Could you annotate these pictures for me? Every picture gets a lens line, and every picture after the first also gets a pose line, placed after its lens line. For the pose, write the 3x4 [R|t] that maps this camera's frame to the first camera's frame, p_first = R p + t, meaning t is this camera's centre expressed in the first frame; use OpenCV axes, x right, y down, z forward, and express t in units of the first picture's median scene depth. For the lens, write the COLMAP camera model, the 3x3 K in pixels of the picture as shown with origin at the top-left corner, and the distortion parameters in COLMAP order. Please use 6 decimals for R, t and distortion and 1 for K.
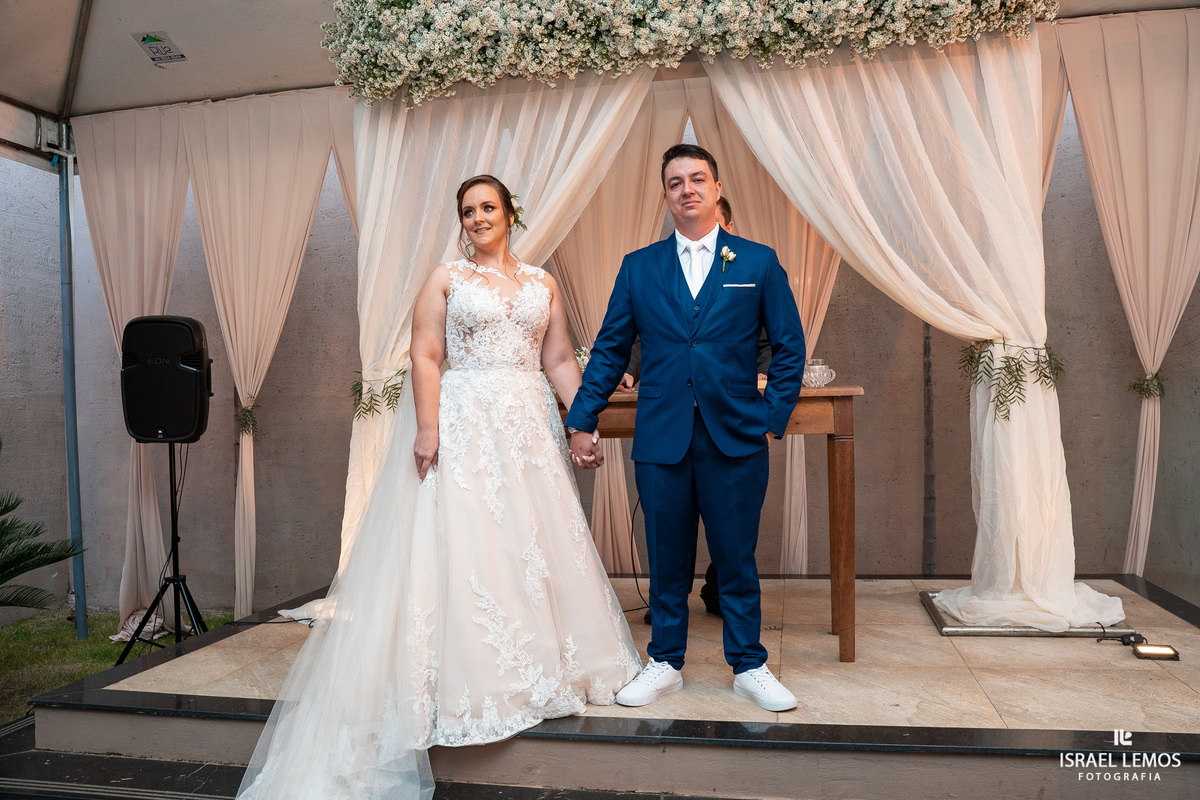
lens RADIAL K [[971.2, 0, 600.0], [0, 971.2, 400.0], [0, 0, 1]] dist [-0.124966, 0.099330]
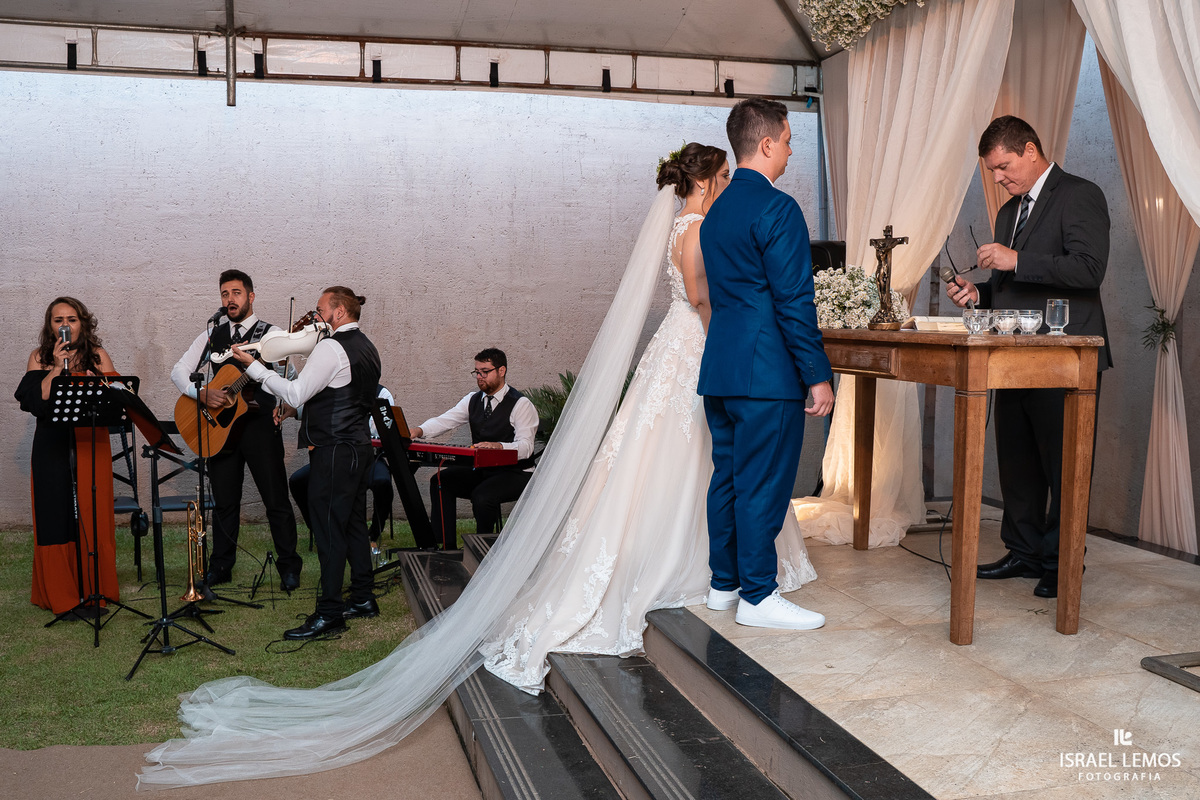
lens RADIAL K [[1219.7, 0, 677.7], [0, 1219.7, 401.5], [0, 0, 1]] dist [-0.072594, 0.011525]
pose [[0.464980, 0.095107, -0.880198, 0.947843], [-0.026720, 0.995268, 0.093424, -0.037243], [0.884918, -0.019921, 0.465320, 0.229068]]
